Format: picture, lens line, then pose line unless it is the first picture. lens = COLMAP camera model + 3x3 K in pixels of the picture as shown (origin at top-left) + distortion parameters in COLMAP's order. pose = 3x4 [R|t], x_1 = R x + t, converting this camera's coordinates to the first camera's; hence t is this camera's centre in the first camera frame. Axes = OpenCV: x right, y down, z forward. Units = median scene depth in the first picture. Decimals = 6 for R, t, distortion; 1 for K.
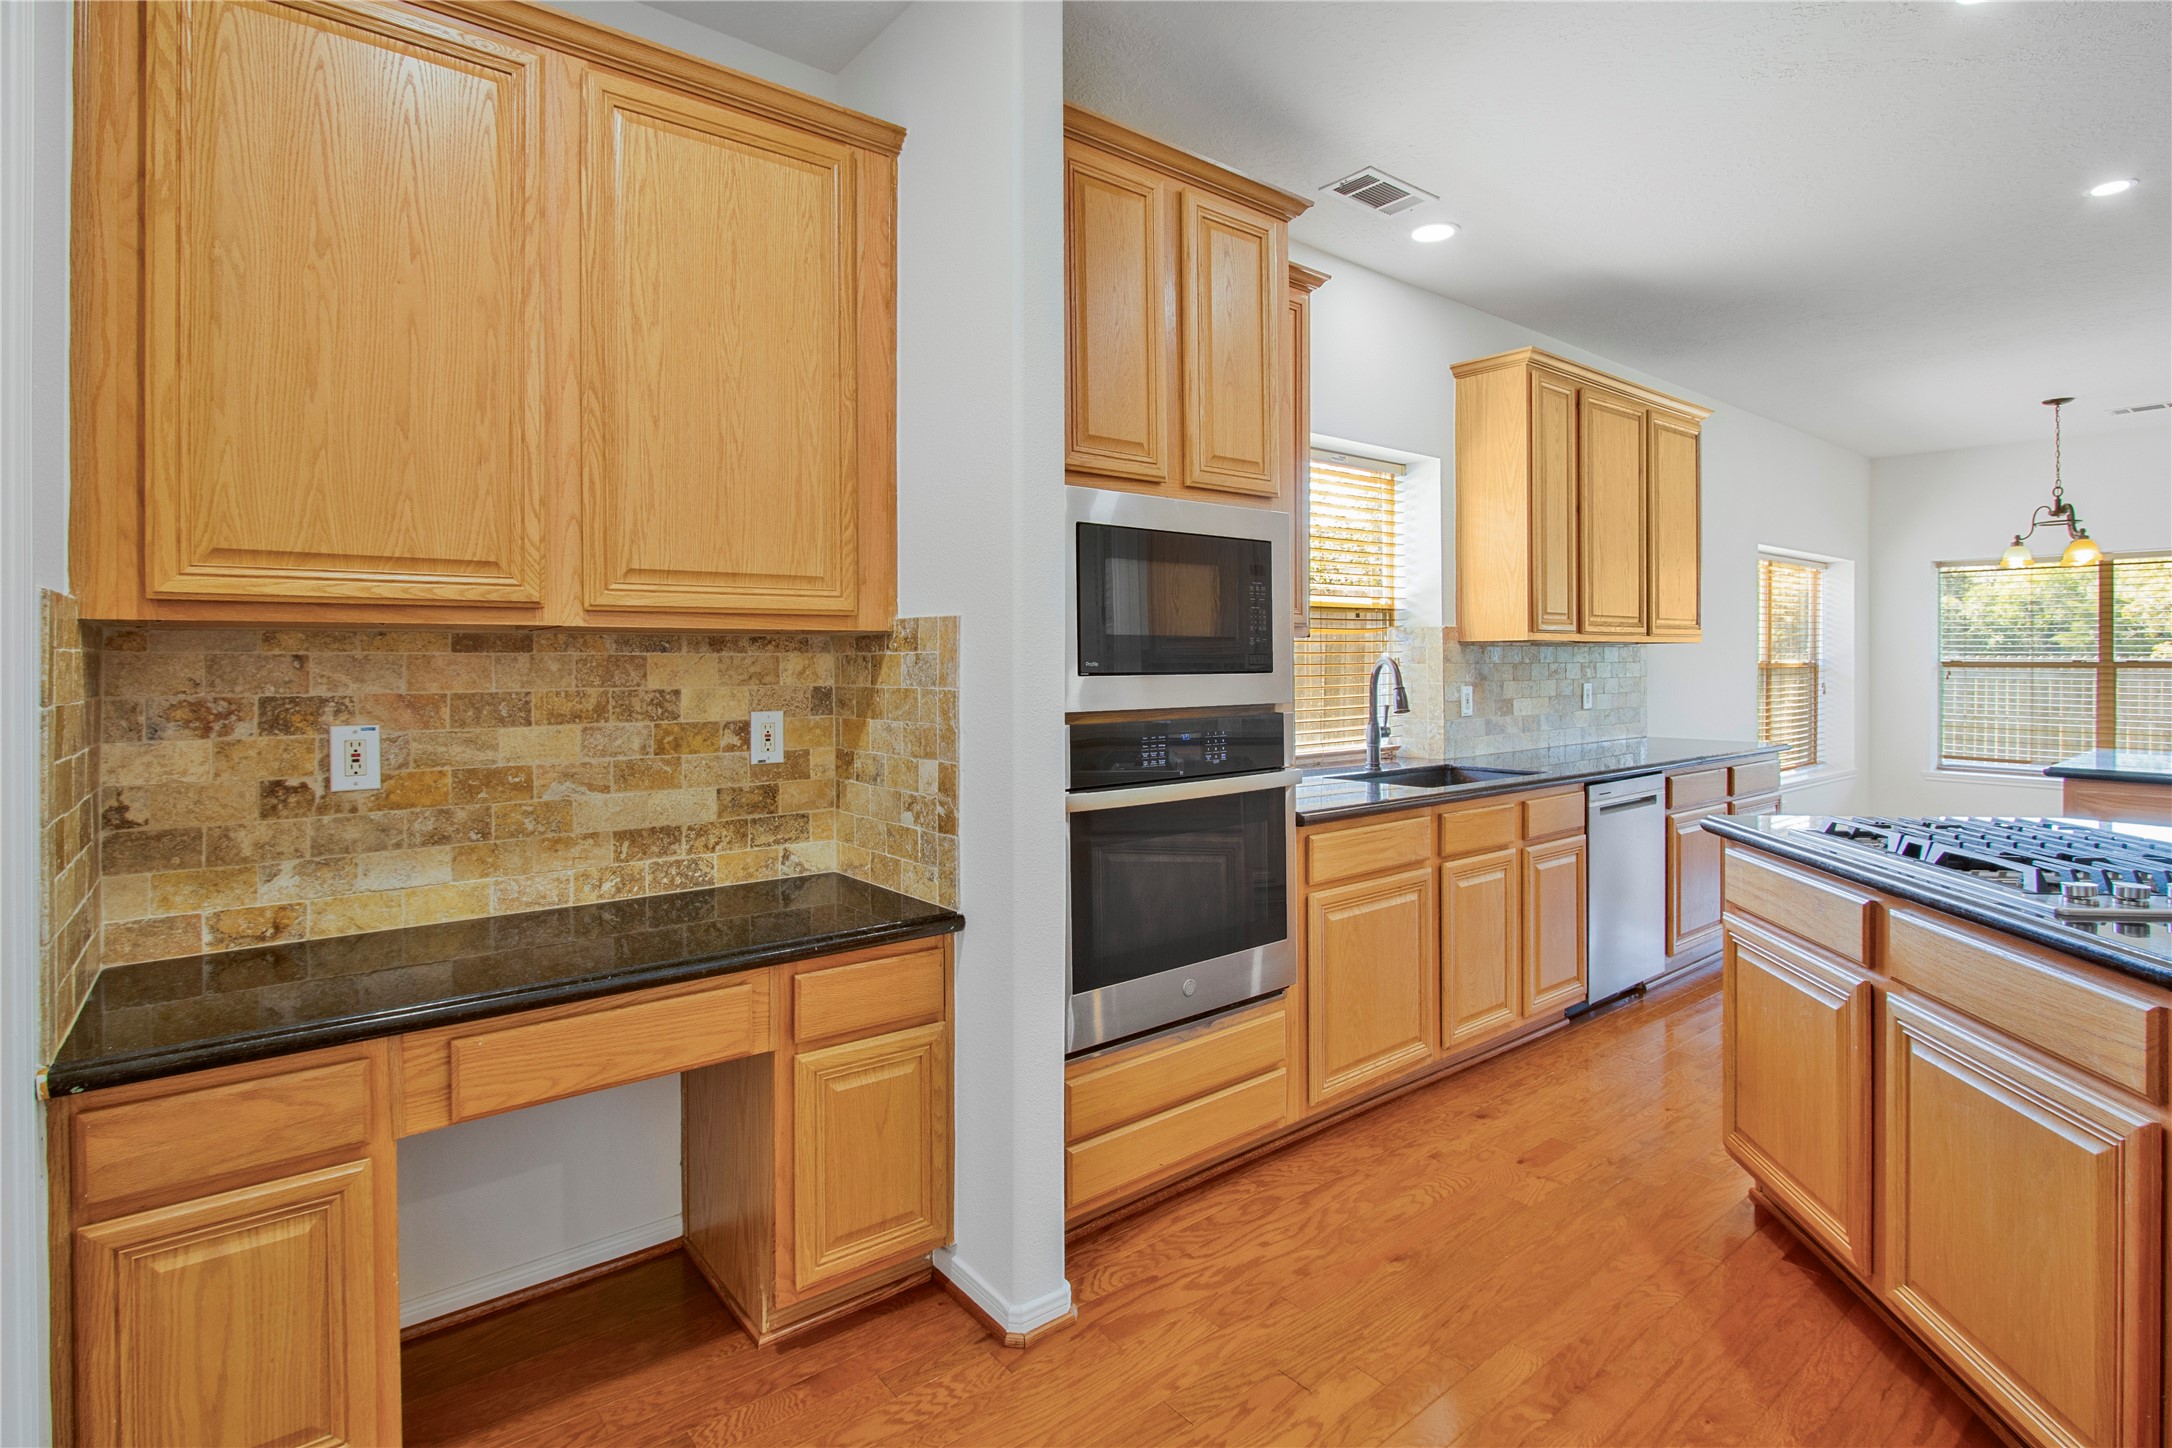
lens RADIAL K [[1070.4, 0, 1117.0], [0, 1070.4, 666.2], [0, 0, 1]] dist [-0.019851, 0.000745]
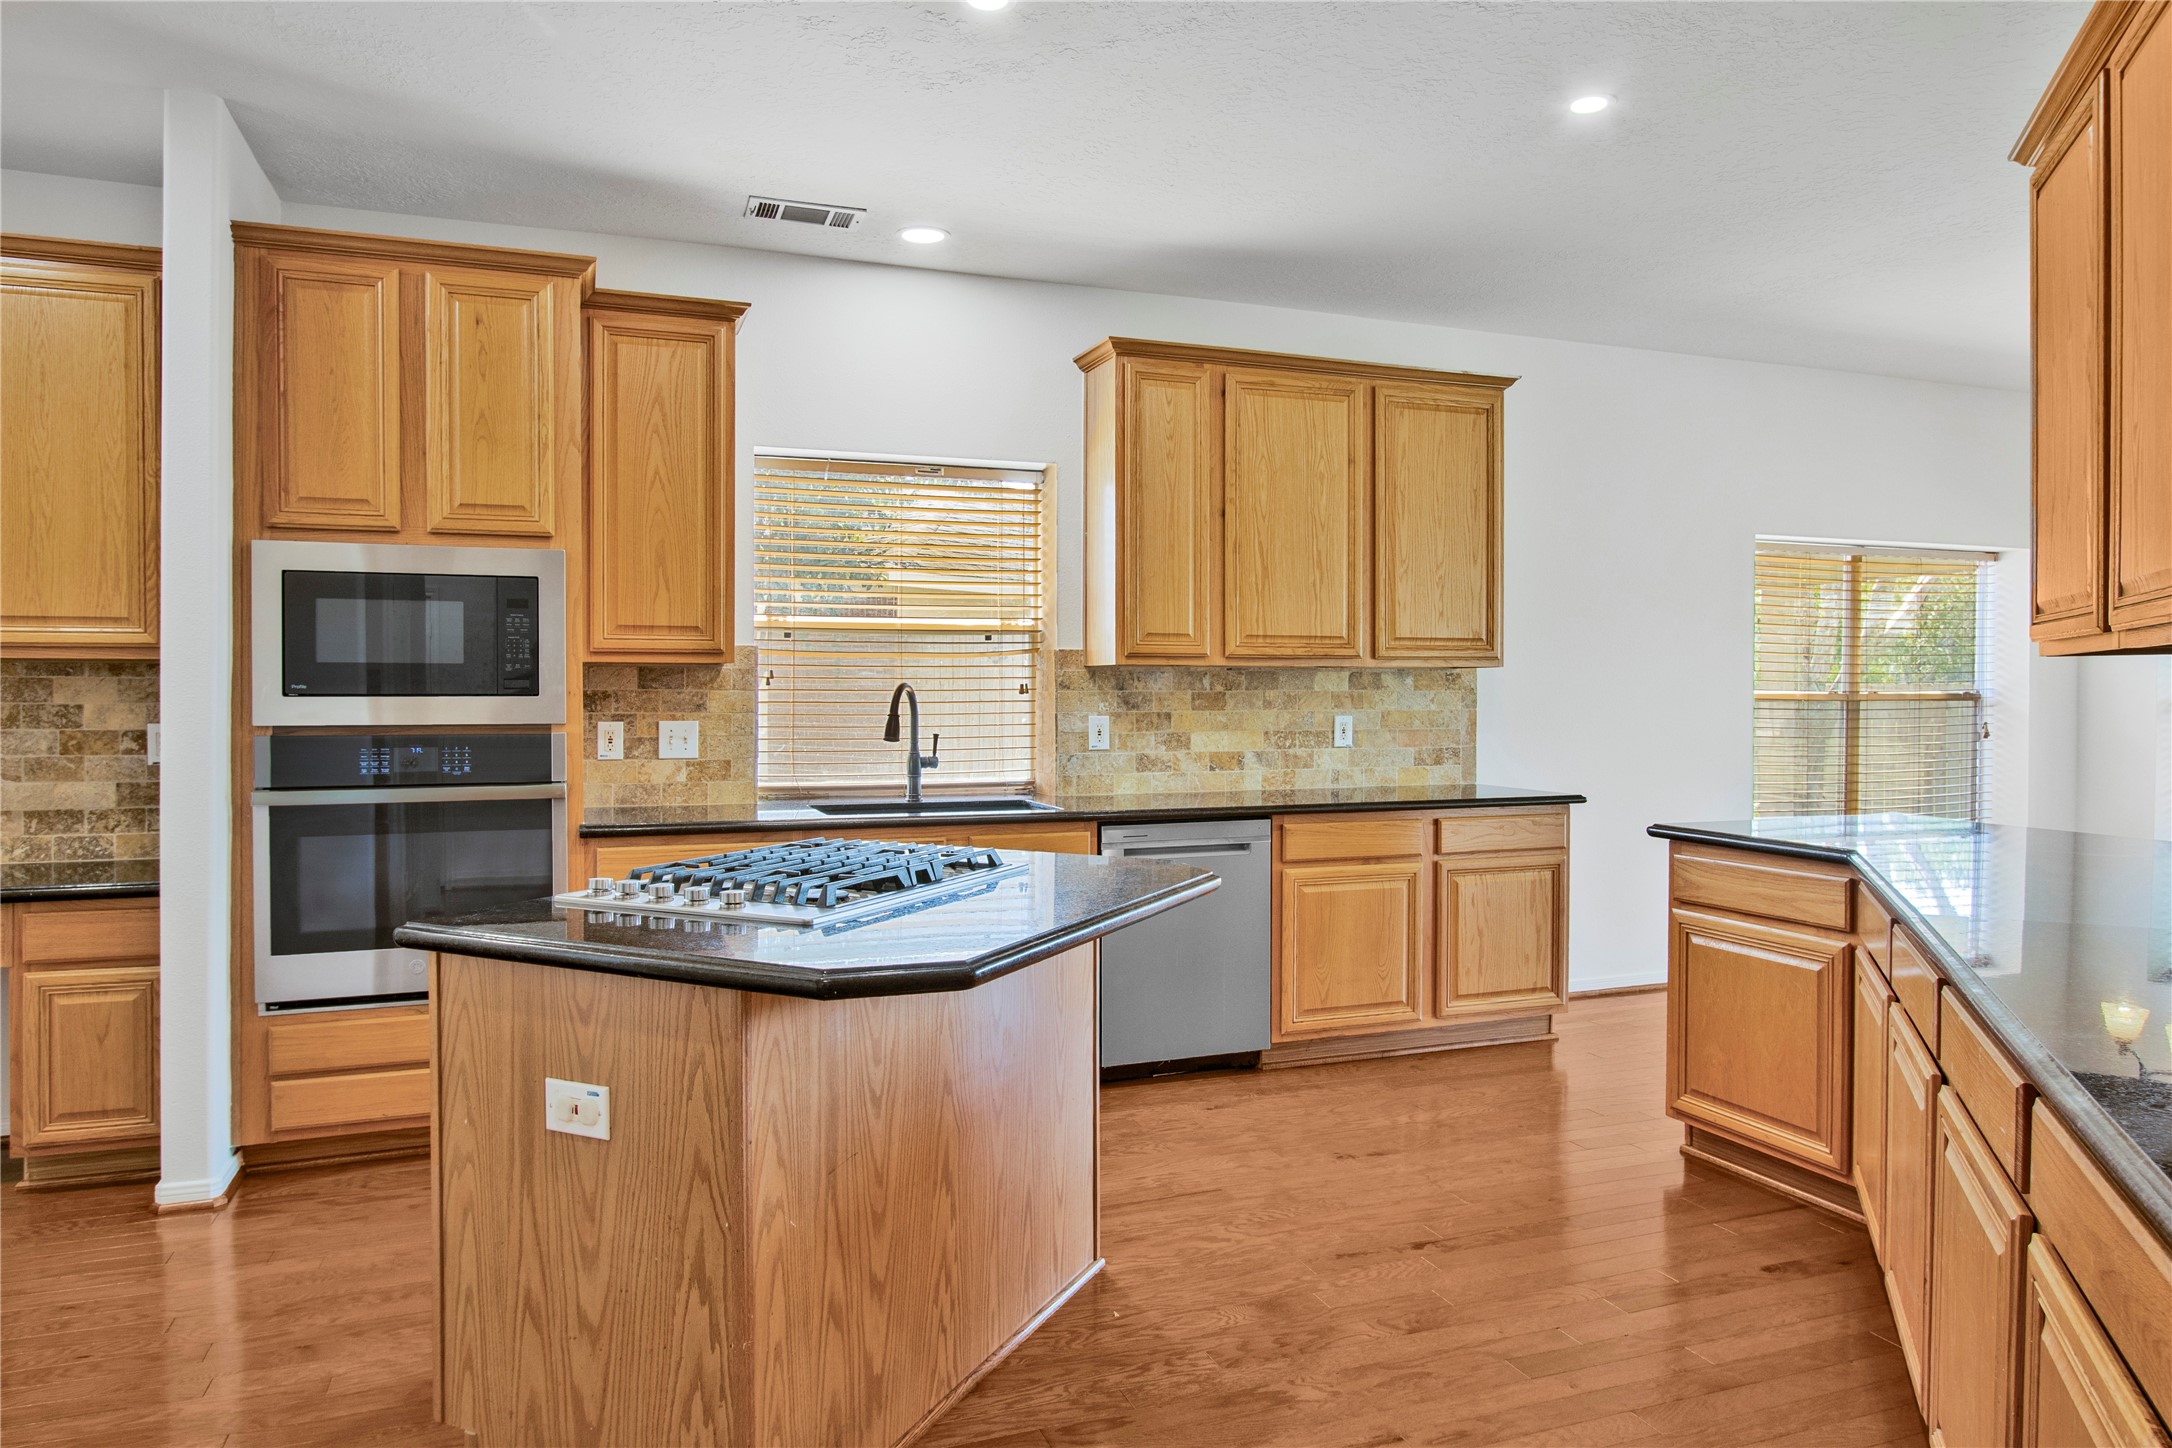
lens RADIAL K [[1363.8, 0, 1077.7], [0, 1363.8, 706.2], [0, 0, 1]] dist [-0.001100, 0.001432]
pose [[0.945470, 0.009266, -0.325577, 1.273793], [-0.006716, 0.999937, 0.008953, 0.000973], [0.325640, -0.006278, 0.945473, -0.168633]]
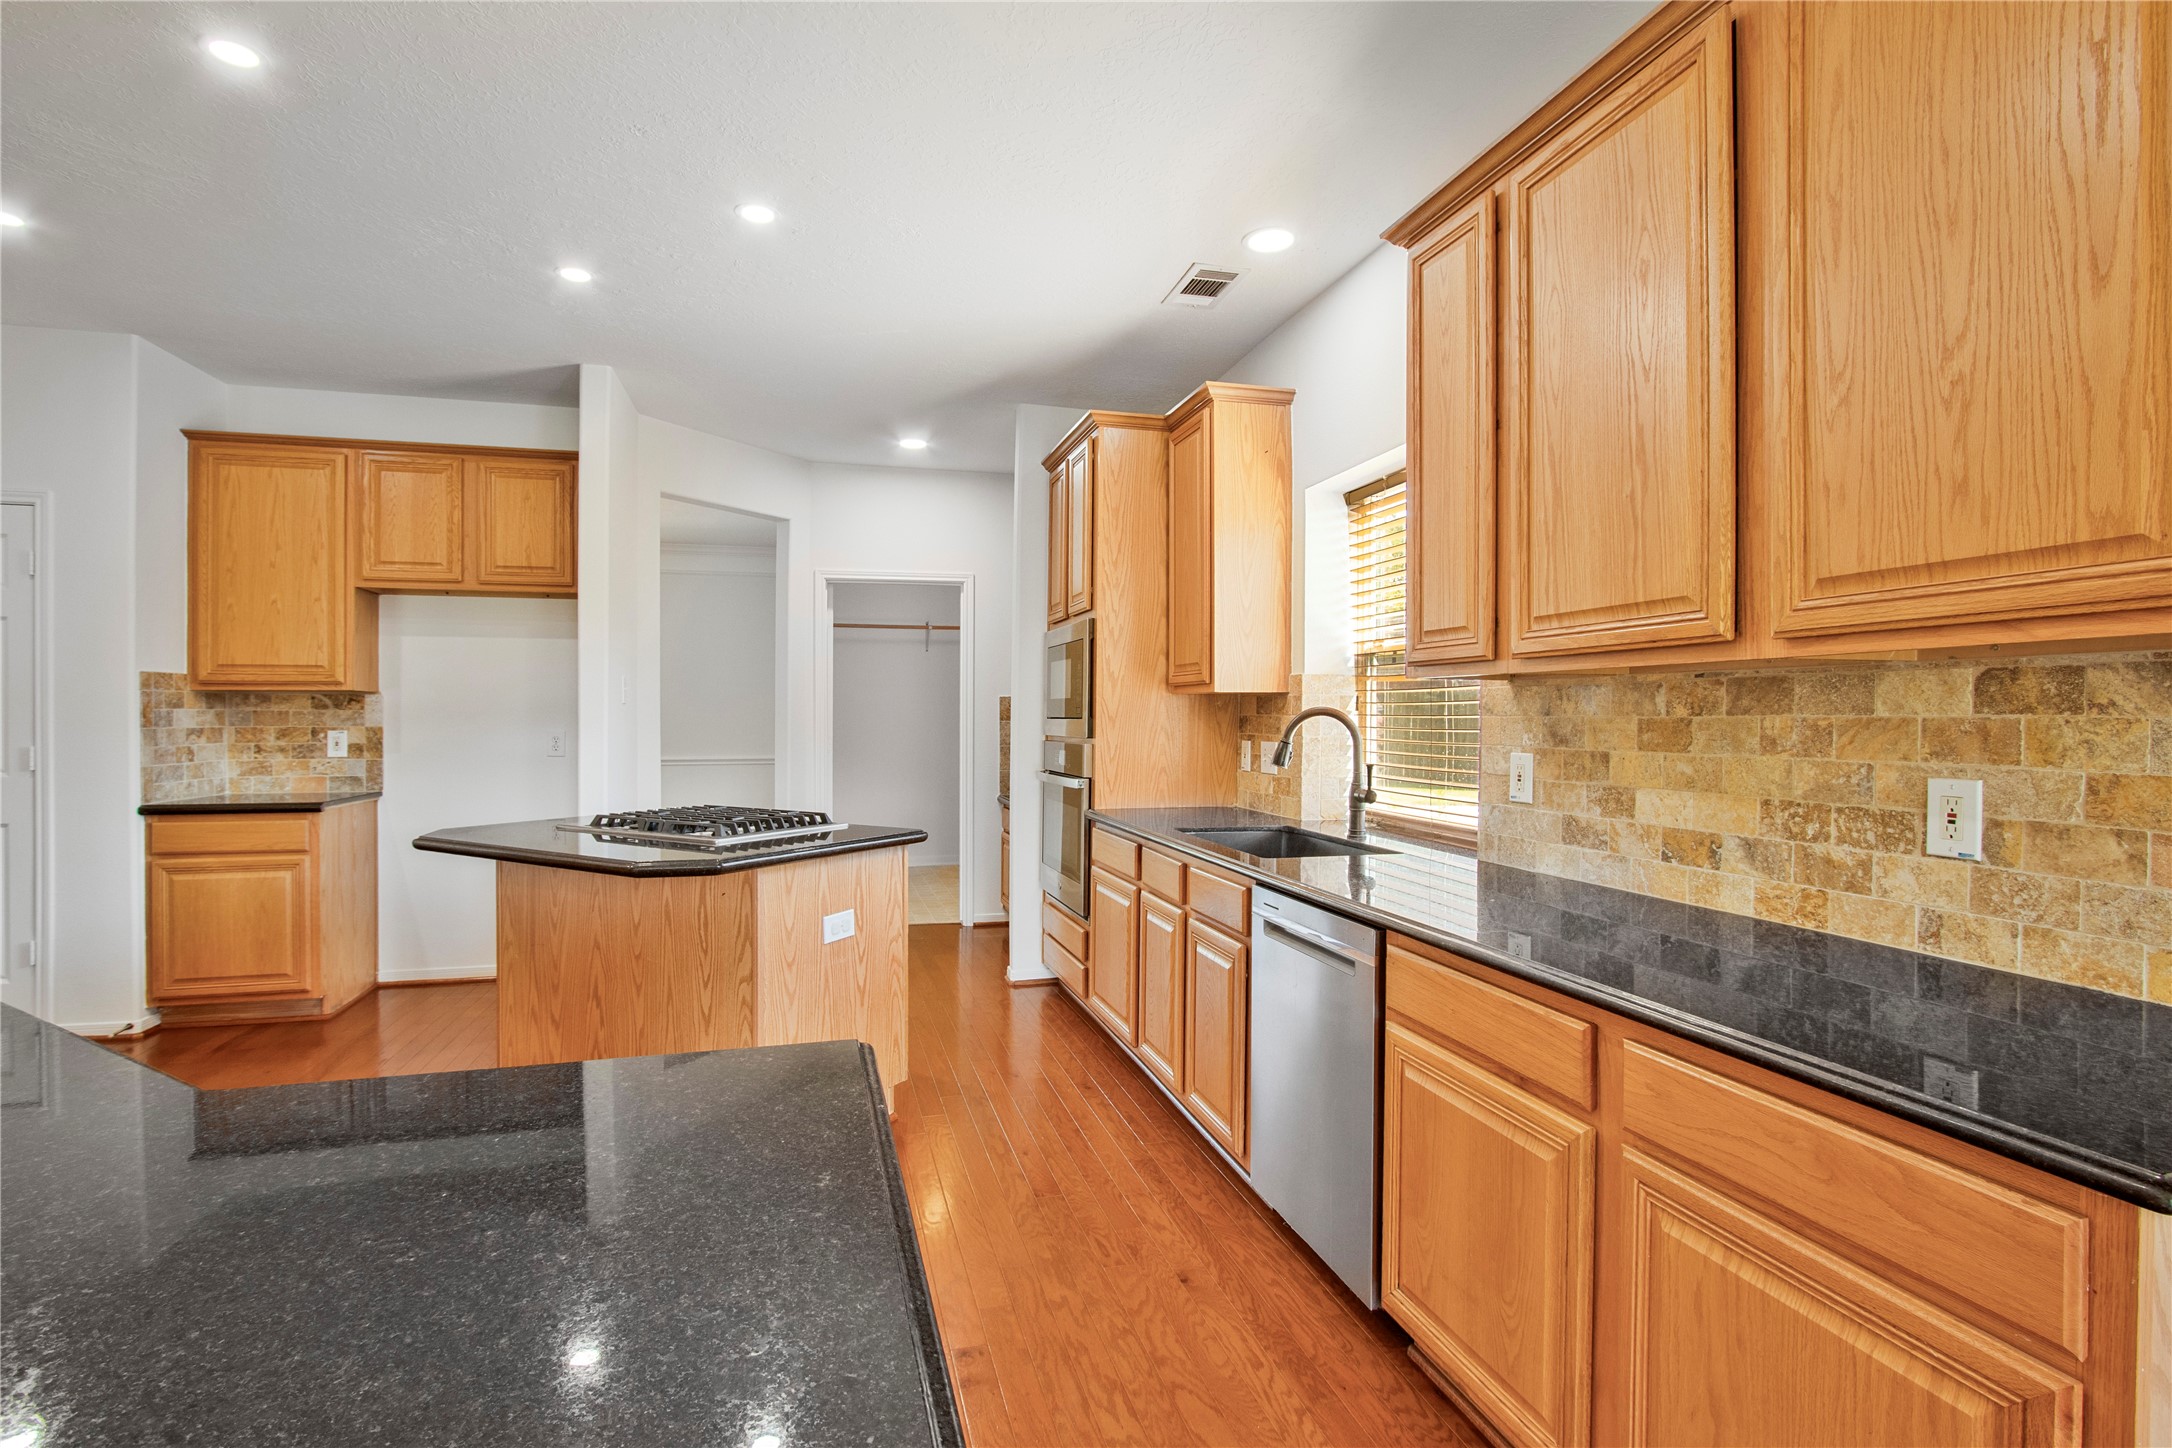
lens RADIAL K [[1065.7, 0, 1128.4], [0, 1065.7, 720.6], [0, 0, 1]] dist [0.002038, 0.001286]
pose [[-0.395030, 0.009716, -0.918617, 1.825320], [-0.002535, 0.999929, 0.011666, -0.011814], [0.918665, 0.006937, -0.394977, 1.926471]]
